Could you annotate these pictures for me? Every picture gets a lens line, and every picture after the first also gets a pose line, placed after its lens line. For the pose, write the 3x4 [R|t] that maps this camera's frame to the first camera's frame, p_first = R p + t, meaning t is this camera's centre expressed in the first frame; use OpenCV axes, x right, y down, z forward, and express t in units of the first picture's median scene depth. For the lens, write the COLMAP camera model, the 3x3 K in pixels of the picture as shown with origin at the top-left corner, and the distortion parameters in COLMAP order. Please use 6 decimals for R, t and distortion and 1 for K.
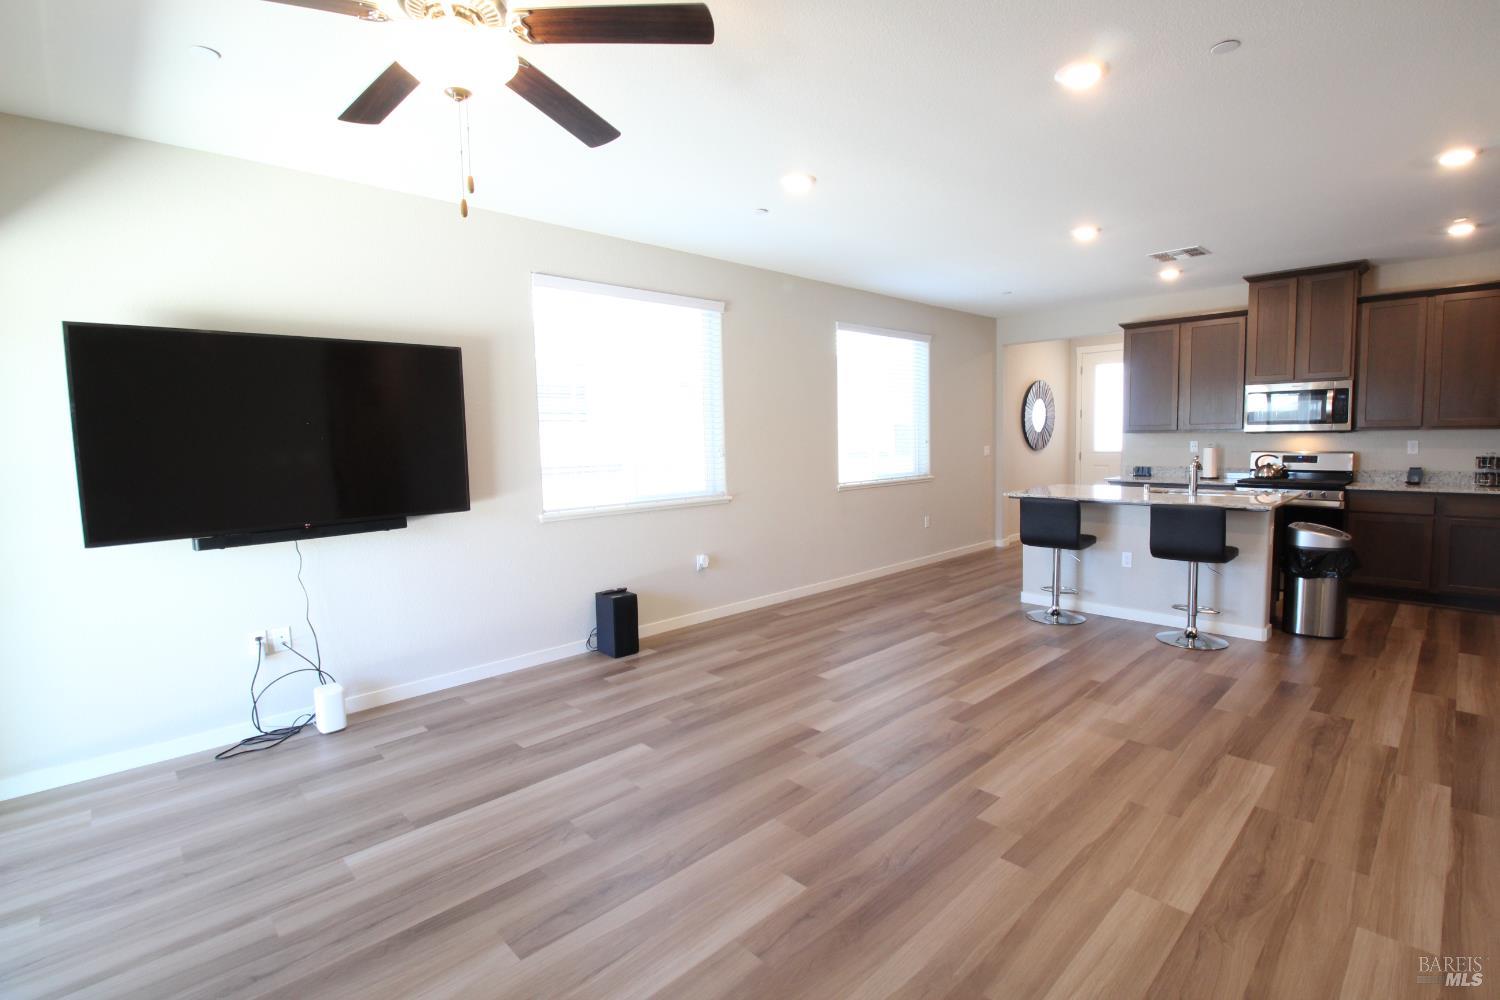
lens RADIAL K [[693.0, 0, 764.7], [0, 693.0, 487.9], [0, 0, 1]] dist [0.007173, -0.016669]
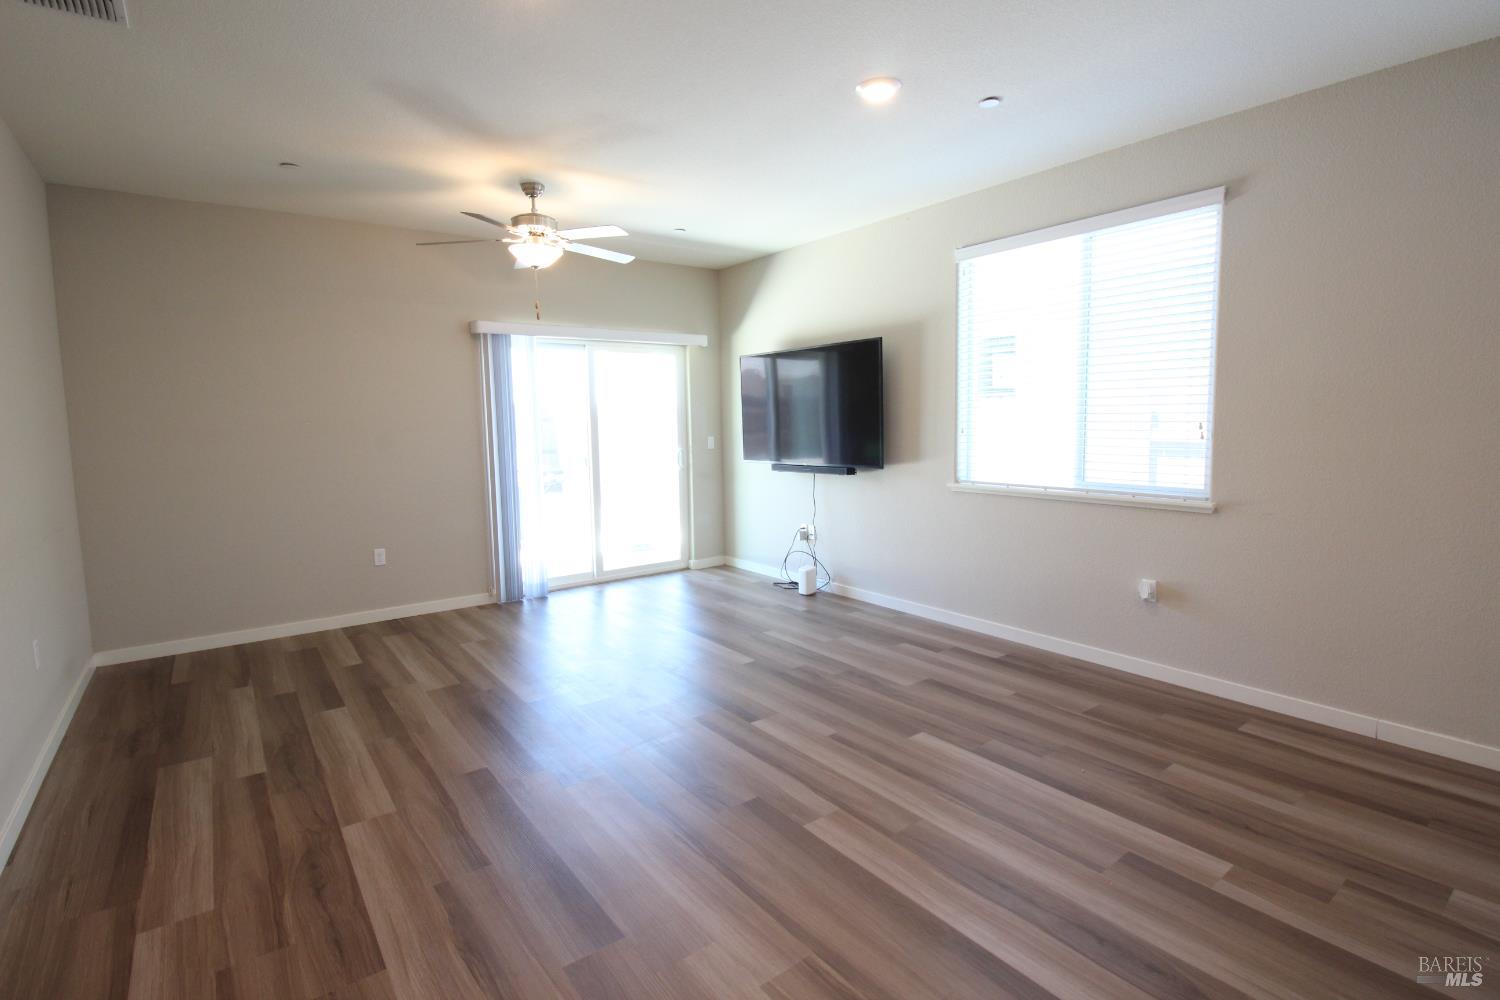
lens RADIAL K [[716.5, 0, 763.6], [0, 716.5, 487.1], [0, 0, 1]] dist [0.004218, -0.013191]
pose [[-0.117591, 0.116275, -0.986232, 0.974509], [-0.056465, 0.990732, 0.123538, -0.091327], [0.991456, 0.070214, -0.109935, 1.053744]]
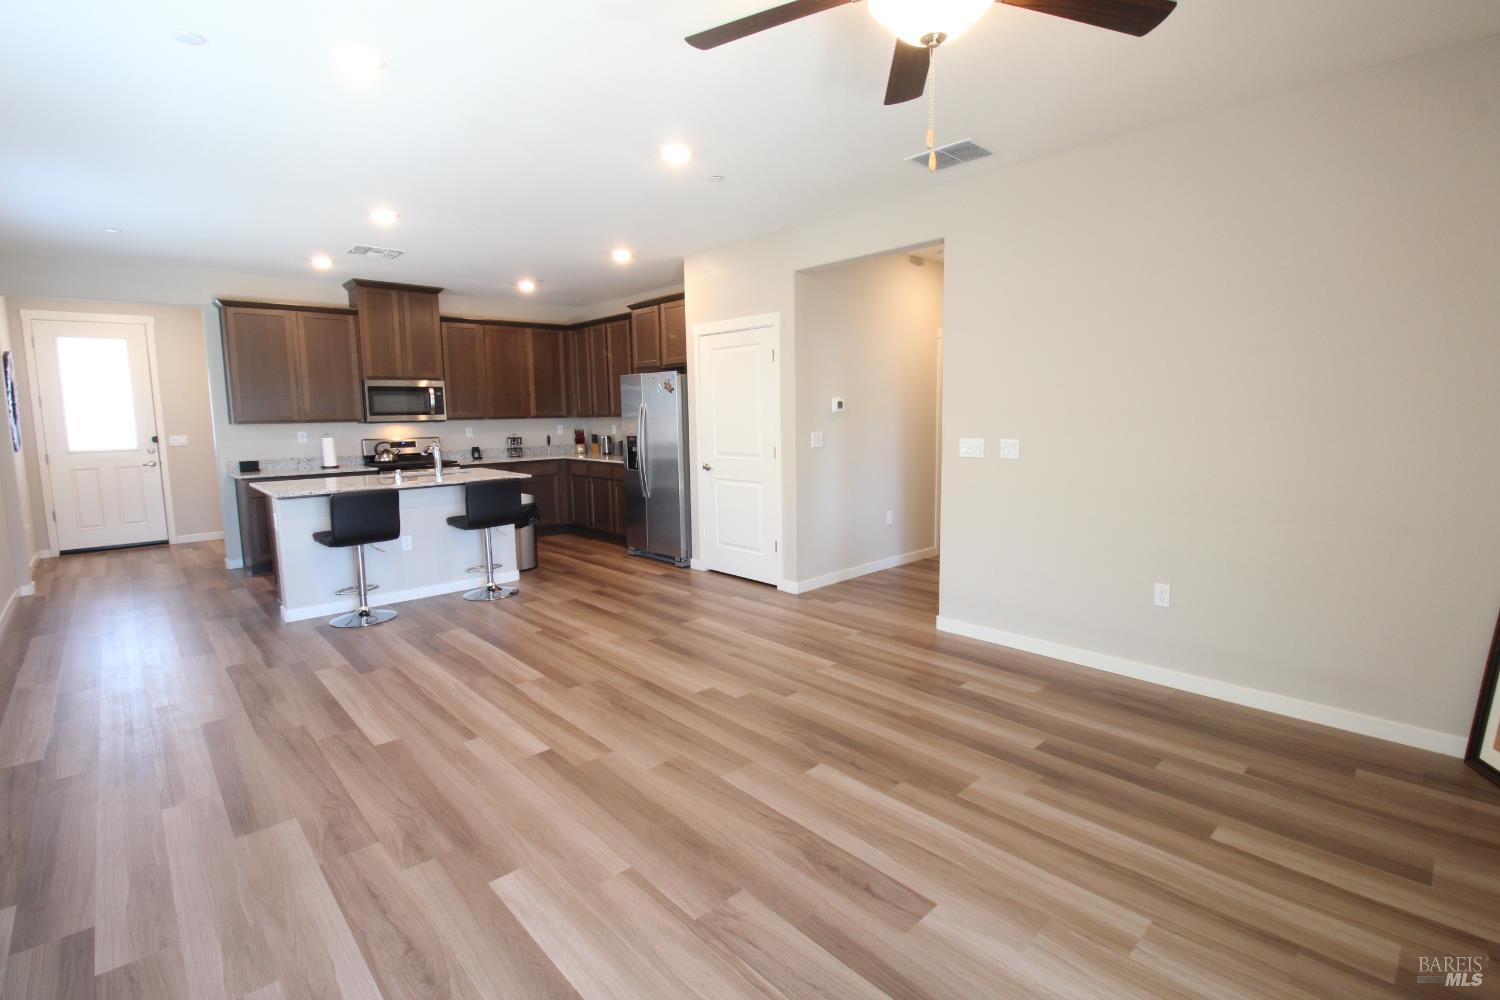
lens RADIAL K [[693.0, 0, 764.7], [0, 693.0, 487.9], [0, 0, 1]] dist [0.007173, -0.016669]
pose [[0.016567, -0.091960, 0.995625, -0.734529], [0.089435, 0.991906, 0.090129, -0.034503], [-0.995855, 0.087550, 0.024657, 0.643825]]
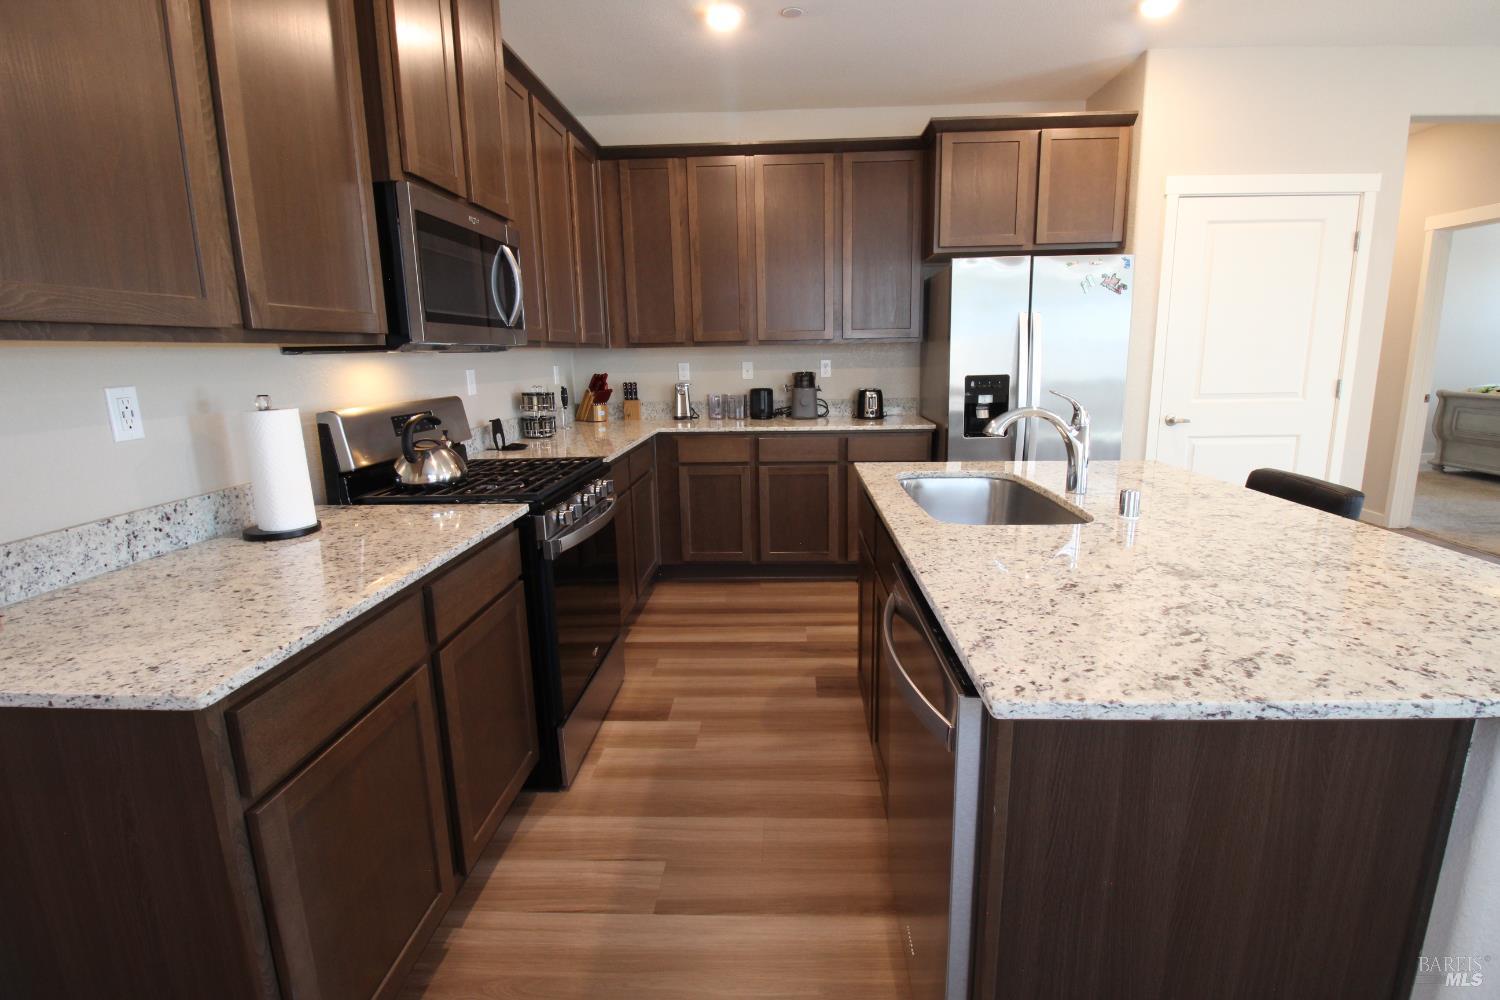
lens RADIAL K [[693.0, 0, 764.7], [0, 693.0, 487.9], [0, 0, 1]] dist [0.007173, -0.016669]
pose [[-0.691696, -0.107021, 0.714215, 0.664947], [0.084139, 0.970282, 0.226878, -0.136561], [-0.717270, 0.217024, -0.662136, 2.006108]]
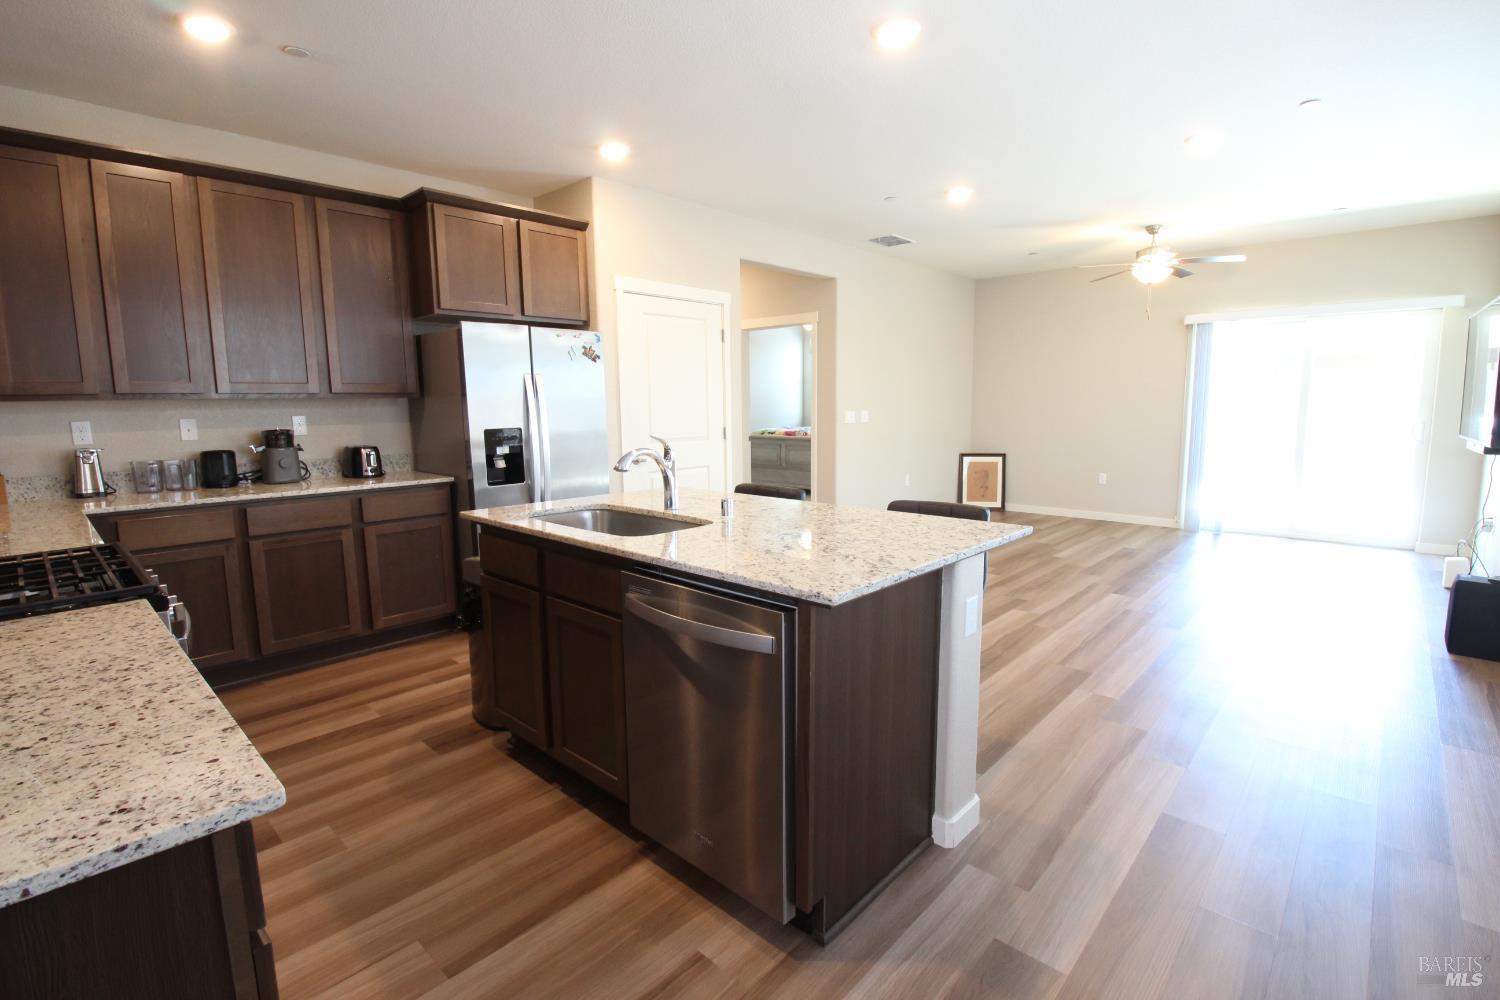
lens RADIAL K [[693.0, 0, 764.7], [0, 693.0, 487.9], [0, 0, 1]] dist [0.007173, -0.016669]
pose [[-0.997630, 0.036073, -0.058591, 0.834372], [0.023734, 0.979701, 0.199053, -0.158163], [0.064582, 0.197191, -0.978236, 2.210588]]
